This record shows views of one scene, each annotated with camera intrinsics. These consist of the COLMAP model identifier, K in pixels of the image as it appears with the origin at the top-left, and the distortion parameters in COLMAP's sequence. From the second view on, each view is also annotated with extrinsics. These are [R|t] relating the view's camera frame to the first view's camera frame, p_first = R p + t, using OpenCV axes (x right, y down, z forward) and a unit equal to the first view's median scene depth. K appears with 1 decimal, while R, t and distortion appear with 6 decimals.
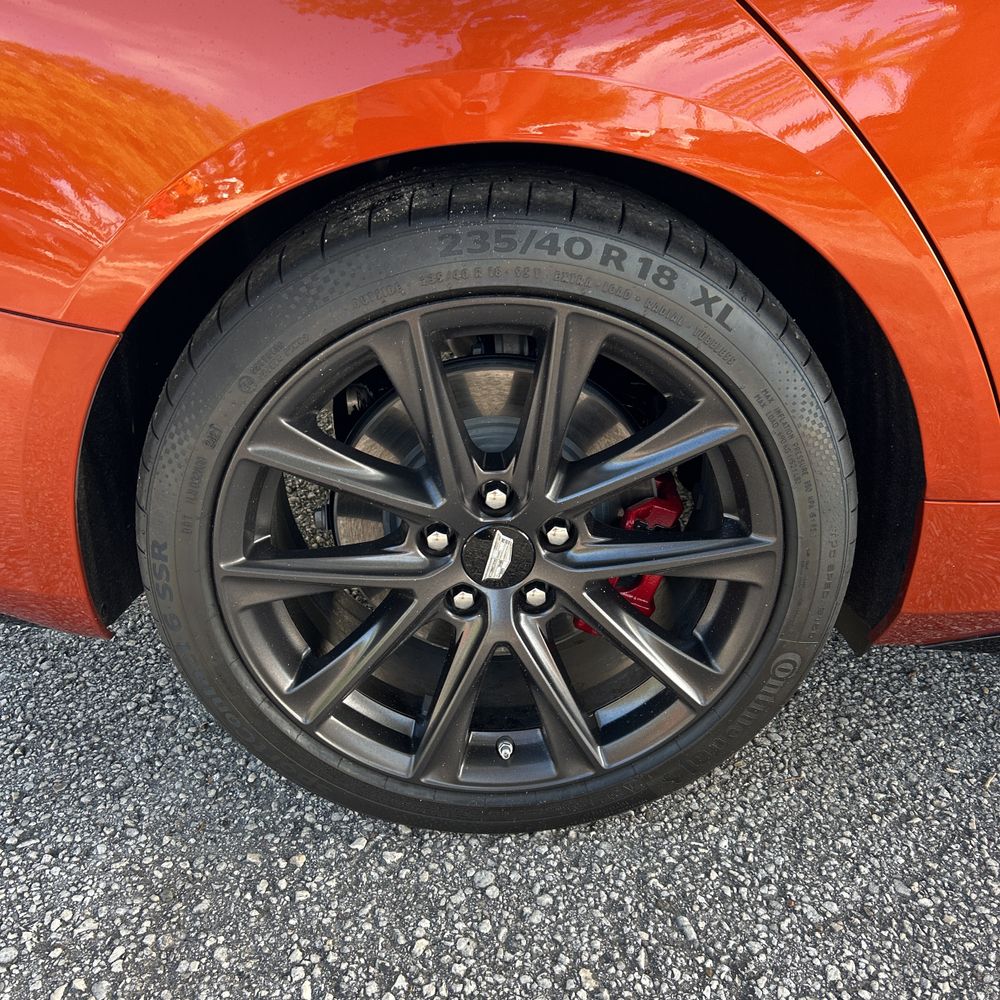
lens RADIAL K [[1031.7, 0, 499.0], [0, 1031.7, 501.1], [0, 0, 1]] dist [0.042685, 0.000000]
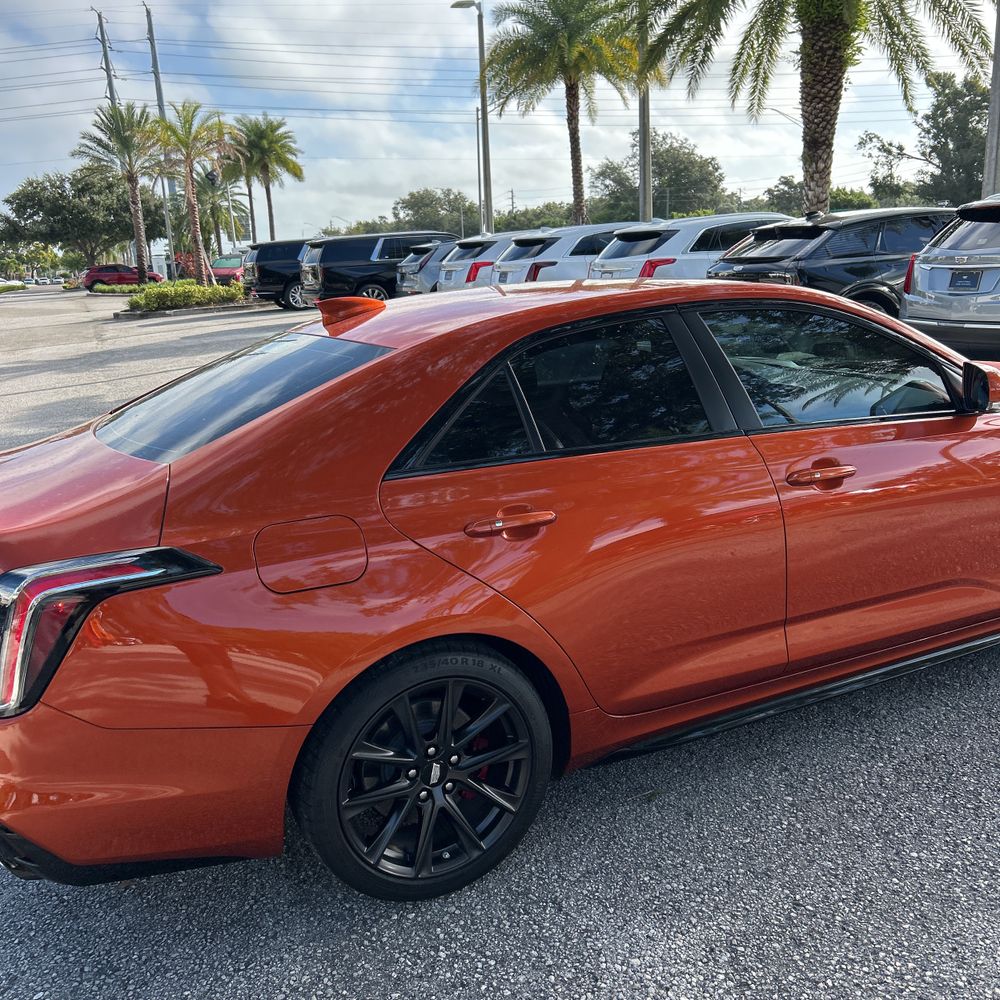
lens RADIAL K [[1031.7, 0, 498.9], [0, 1031.7, 500.5], [0, 0, 1]] dist [0.042685, 0.000000]
pose [[0.904148, -0.158251, 0.396828, -0.783129], [0.249460, 0.949628, -0.189677, -0.065954], [-0.346823, 0.270488, 0.898081, -1.608821]]
